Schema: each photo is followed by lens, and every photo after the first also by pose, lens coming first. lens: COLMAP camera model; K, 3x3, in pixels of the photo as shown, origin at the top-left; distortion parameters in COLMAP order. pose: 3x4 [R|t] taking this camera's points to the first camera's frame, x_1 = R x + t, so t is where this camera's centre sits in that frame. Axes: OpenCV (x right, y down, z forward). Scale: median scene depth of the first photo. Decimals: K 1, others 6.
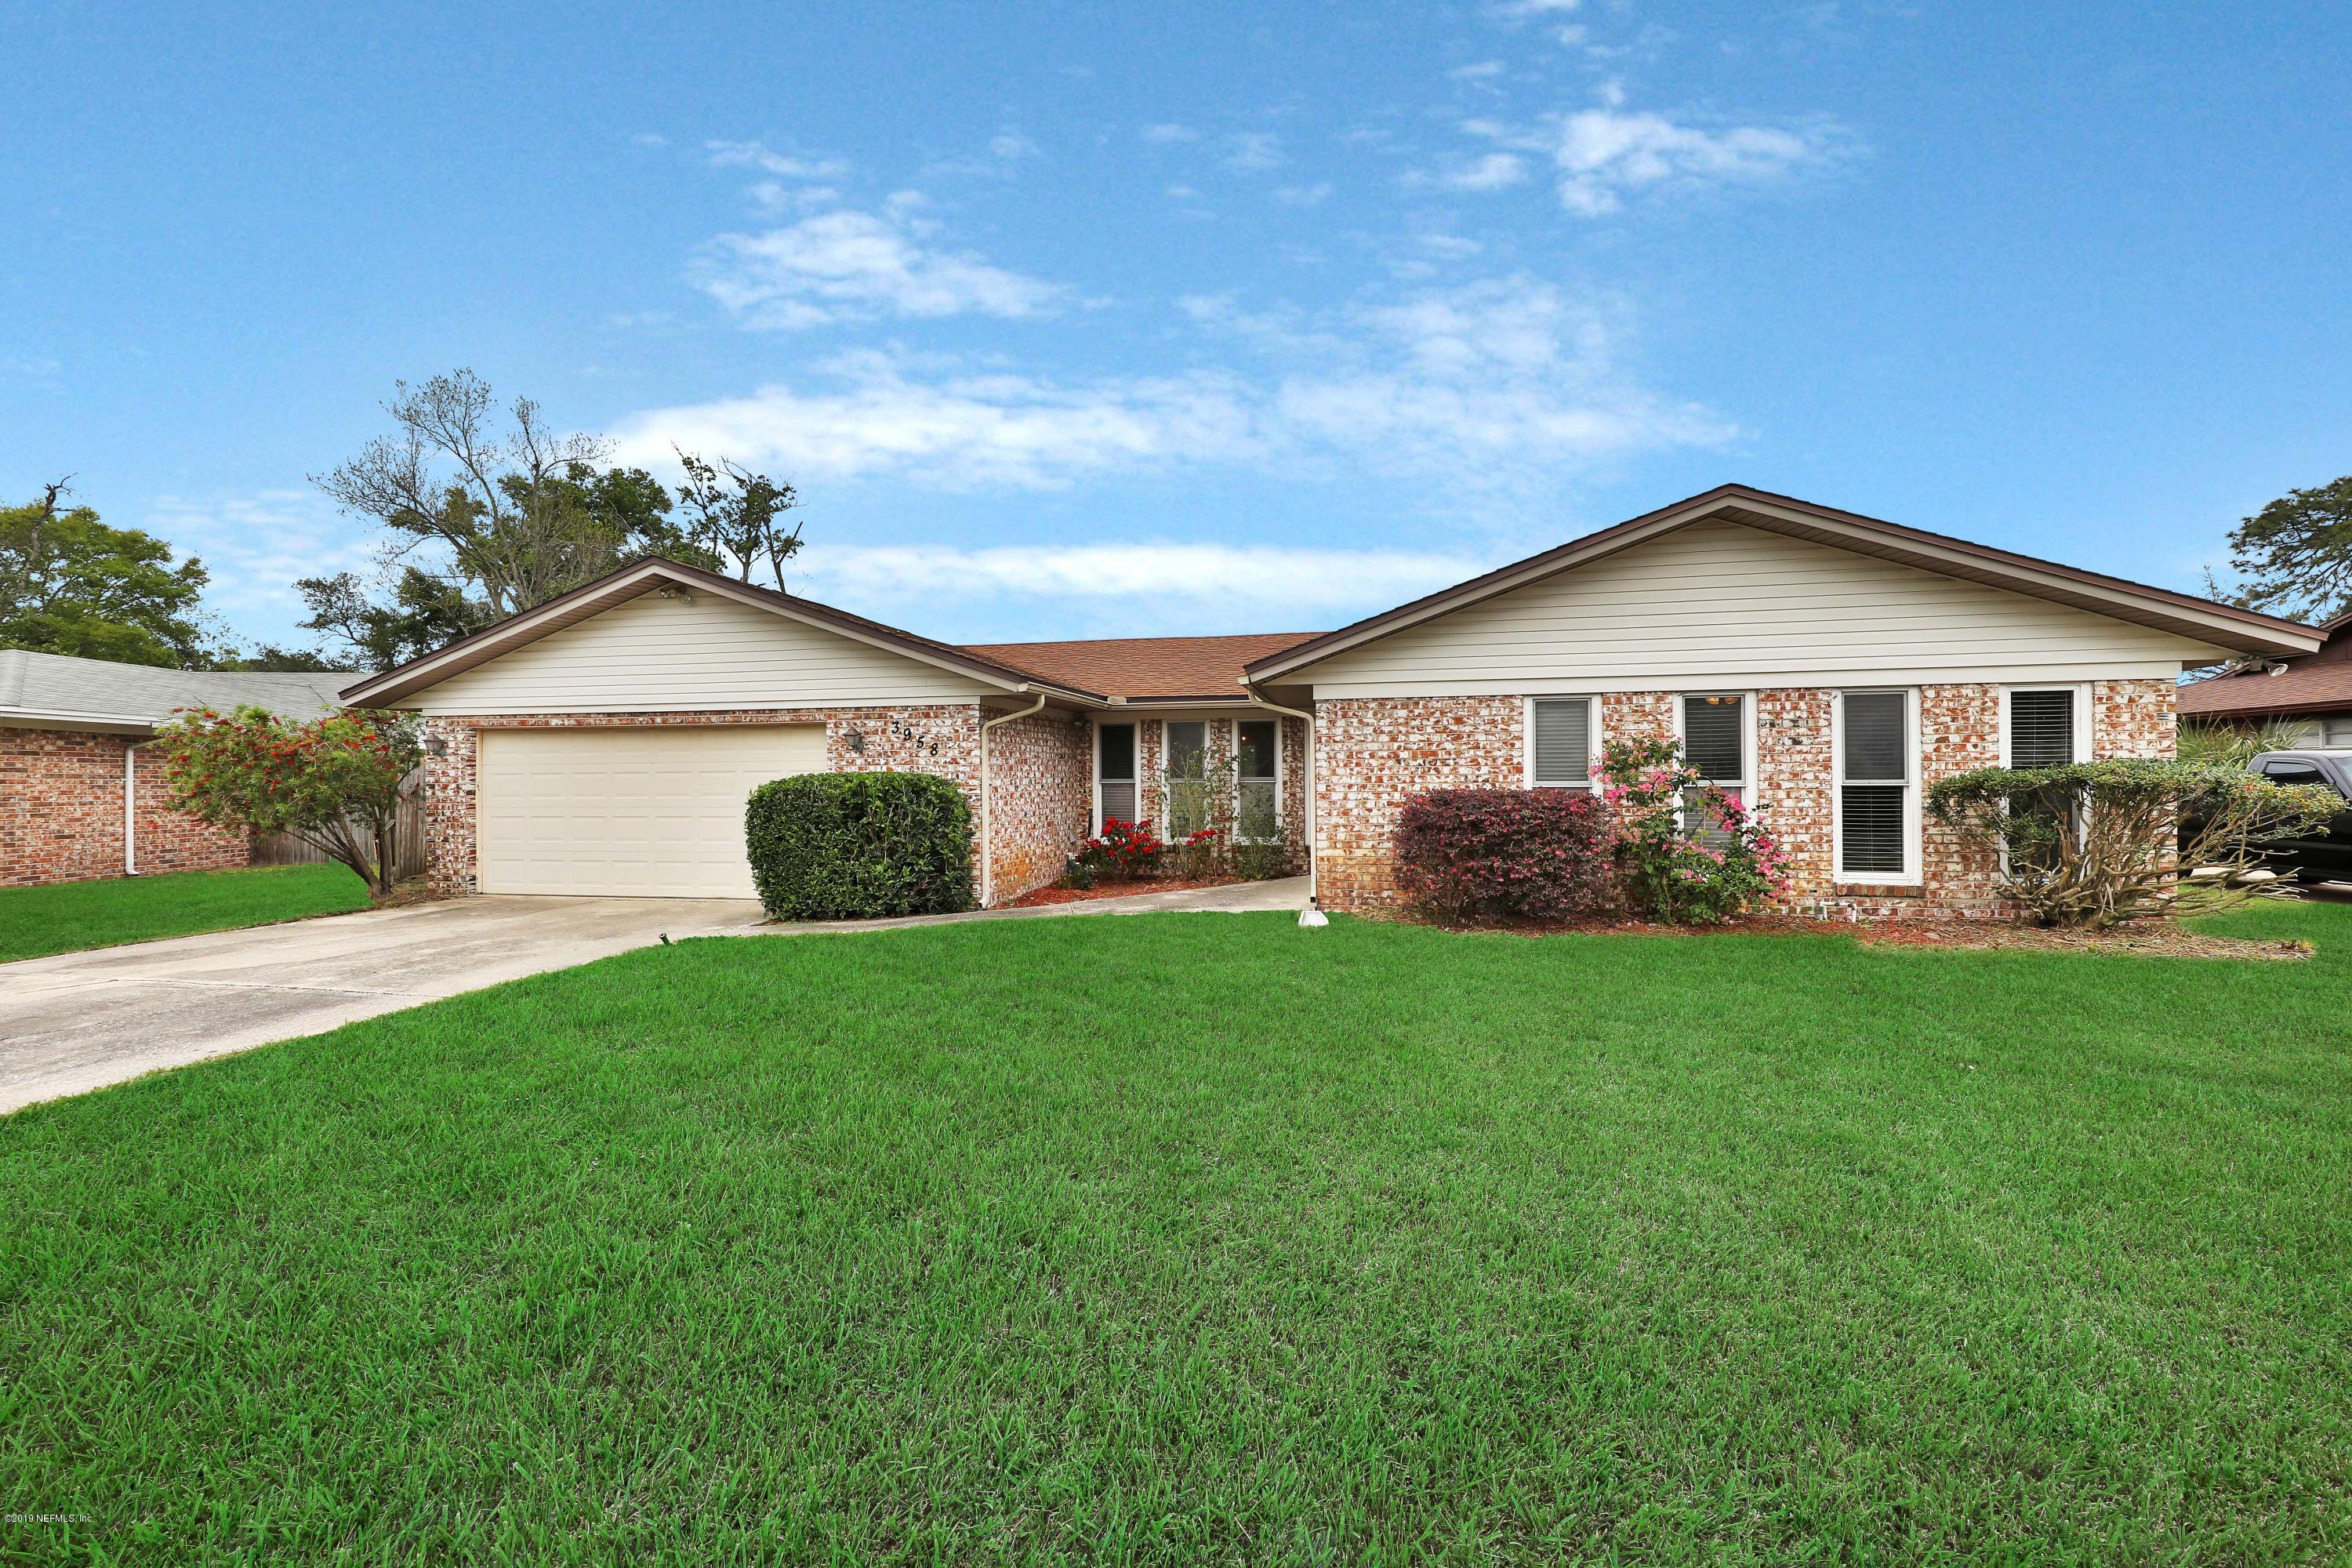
lens RADIAL K [[922.3, 0, 1183.5], [0, 922.3, 785.5], [0, 0, 1]] dist [0.001666, 0.000464]
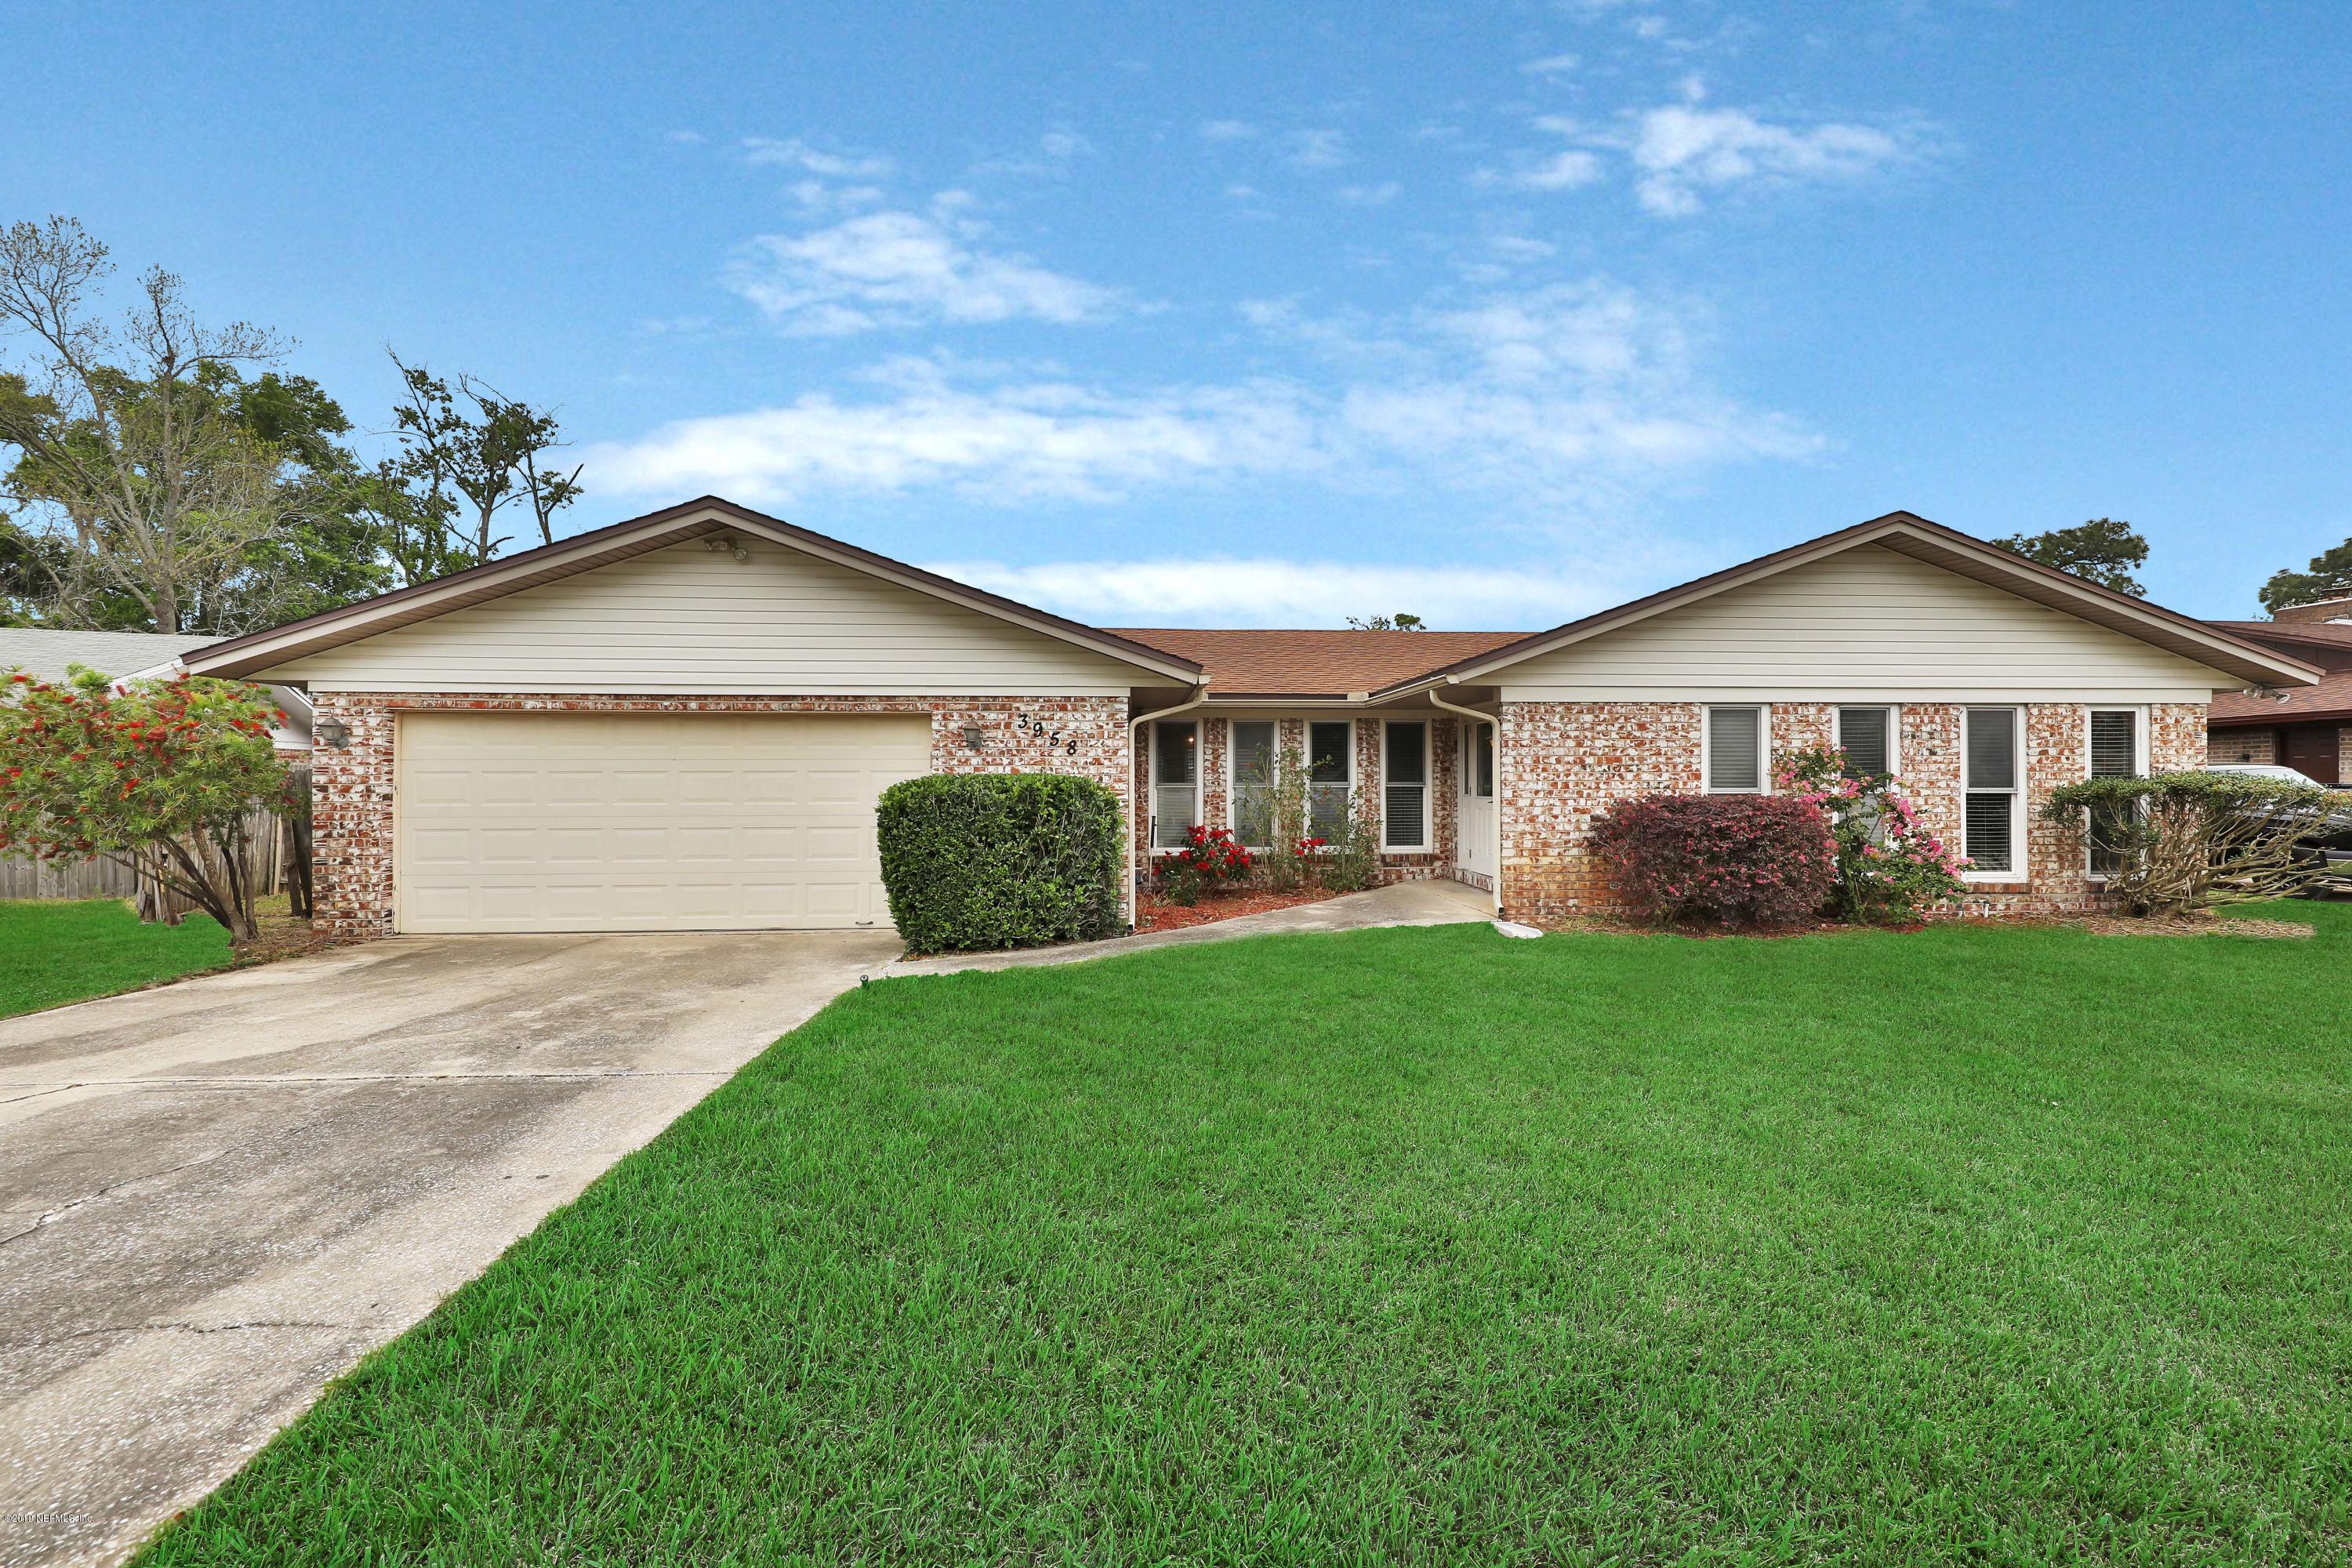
lens RADIAL K [[990.7, 0, 1218.2], [0, 990.7, 769.9], [0, 0, 1]] dist [0.006529, -0.003169]
pose [[0.966906, 0.008920, 0.254979, -0.376612], [-0.003422, 0.999752, -0.022001, 0.001395], [-0.255112, 0.020400, 0.966696, 0.072467]]
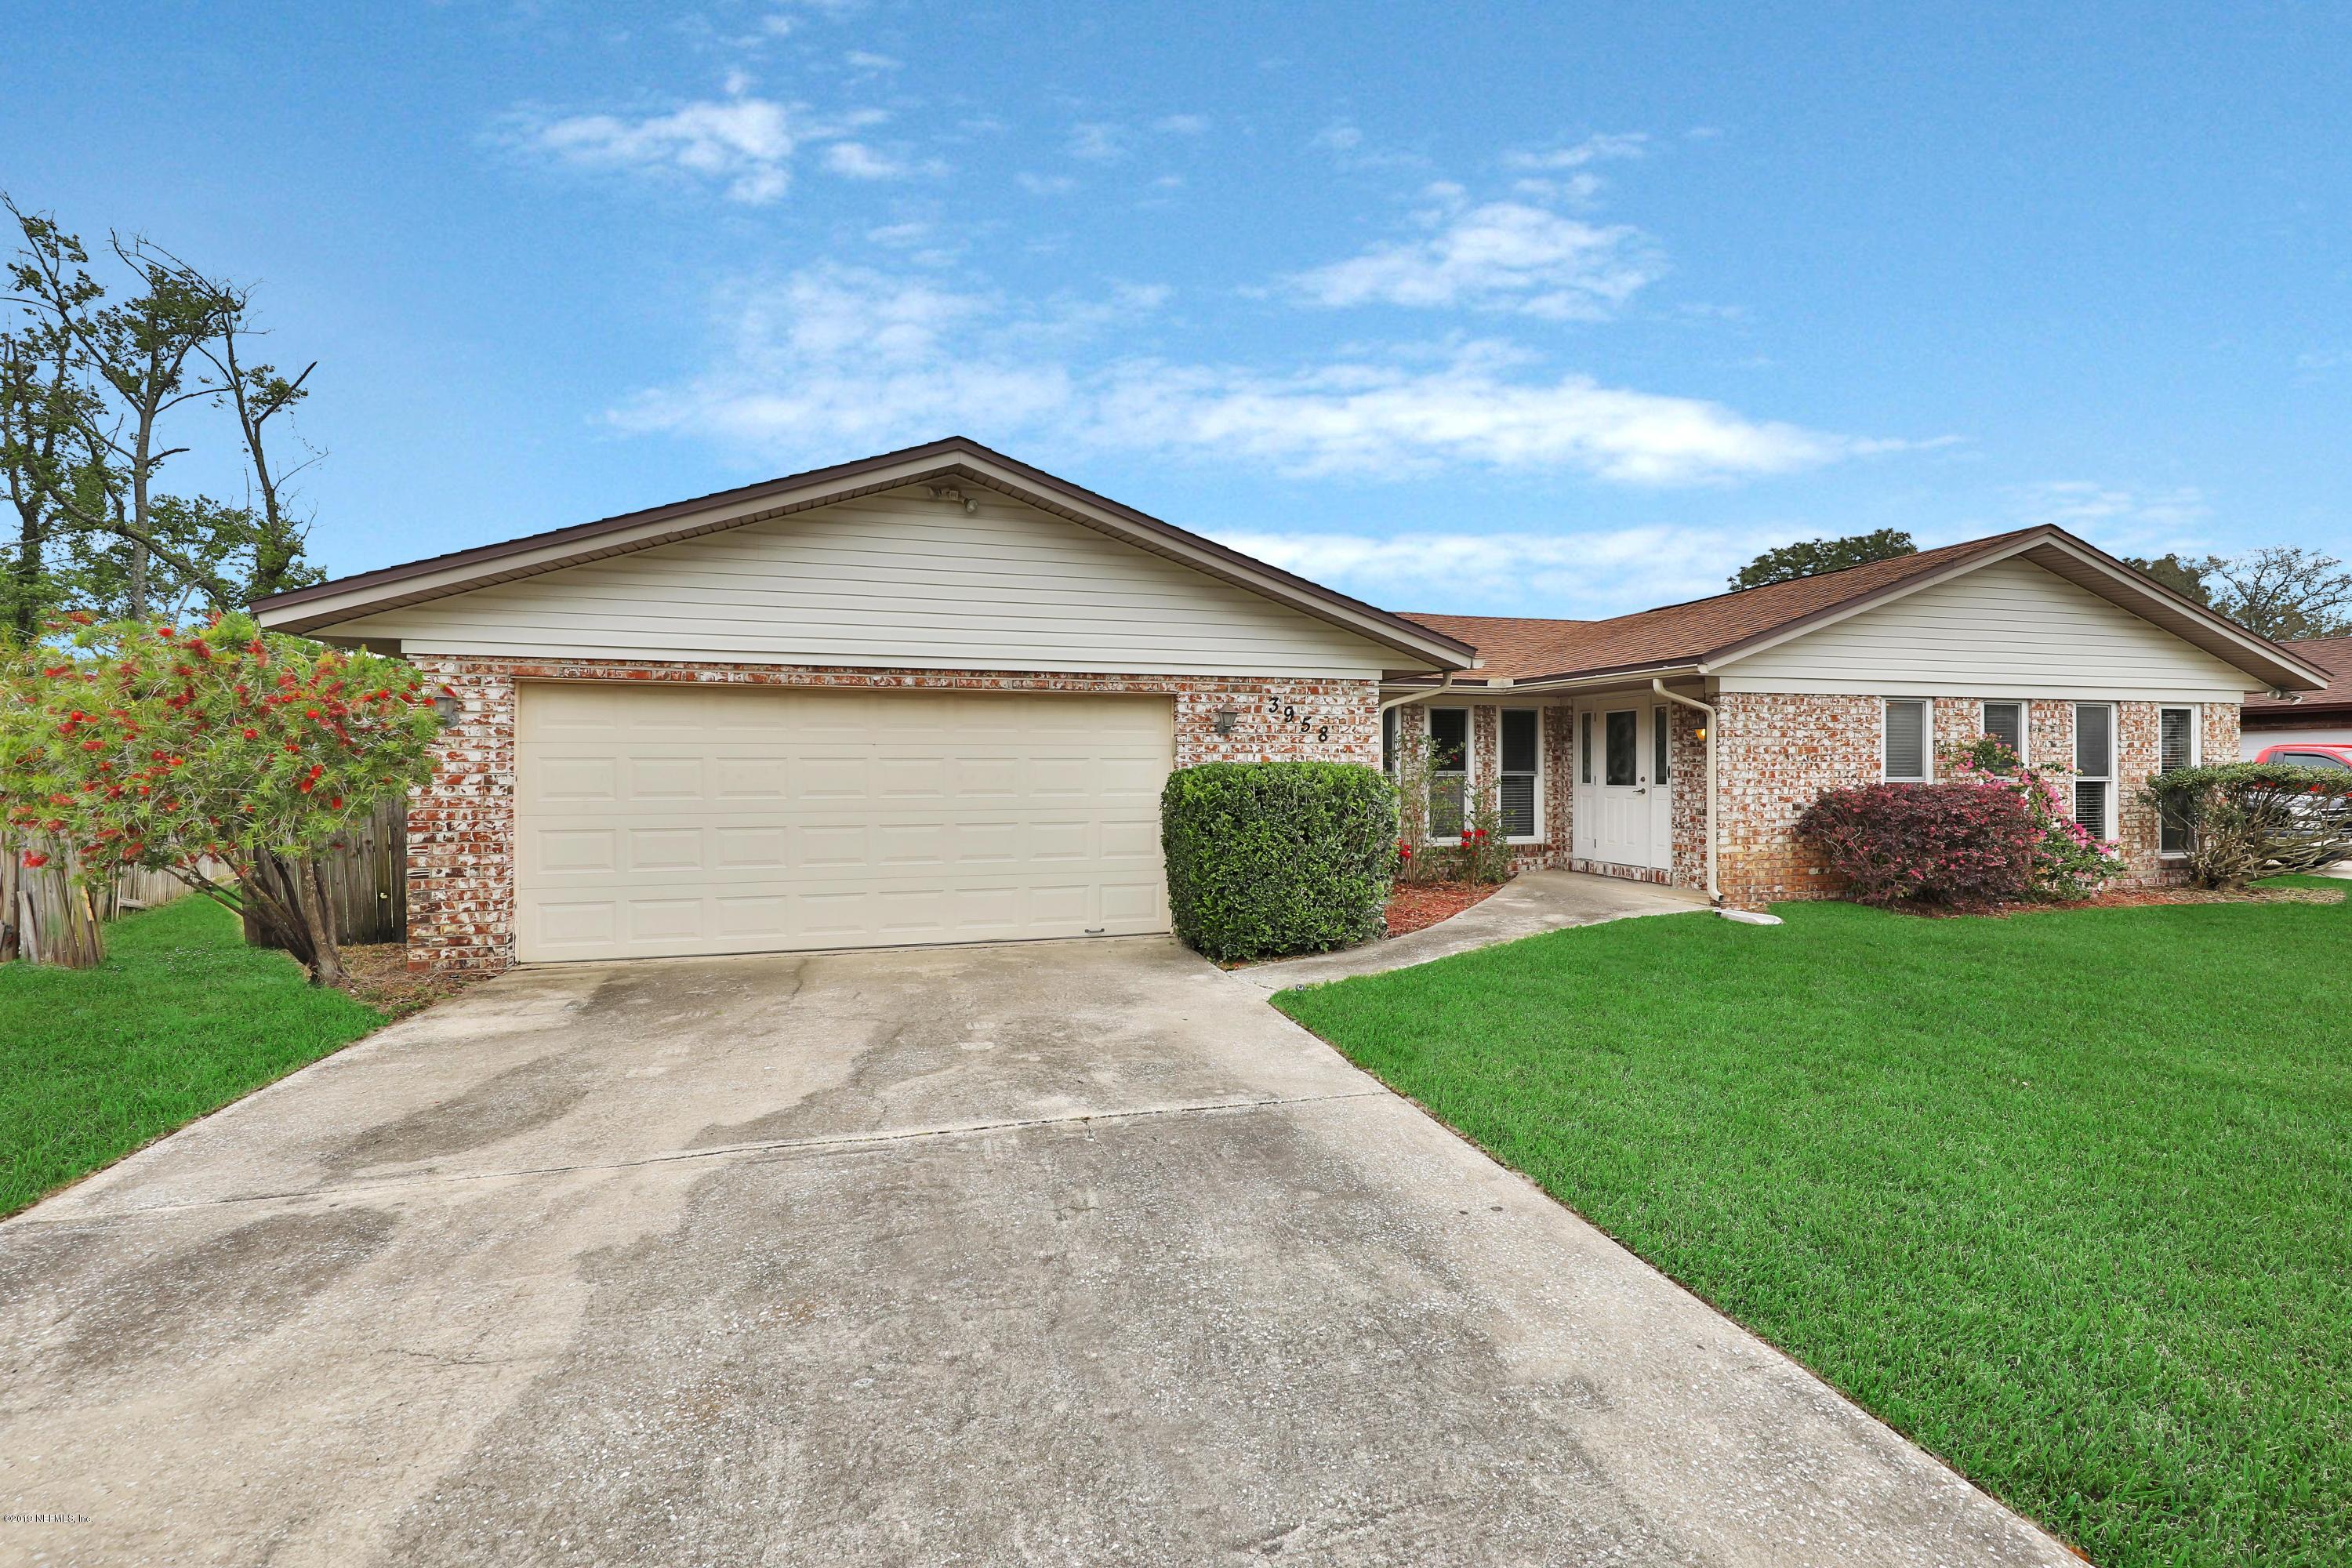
lens RADIAL K [[1073.4, 0, 1247.5], [0, 1073.4, 755.9], [0, 0, 1]] dist [0.008544, -0.002509]
pose [[0.886011, 0.012404, 0.463498, -0.763573], [-0.001768, 0.999725, -0.023374, 0.001502], [-0.463660, 0.019890, 0.885790, 0.210936]]
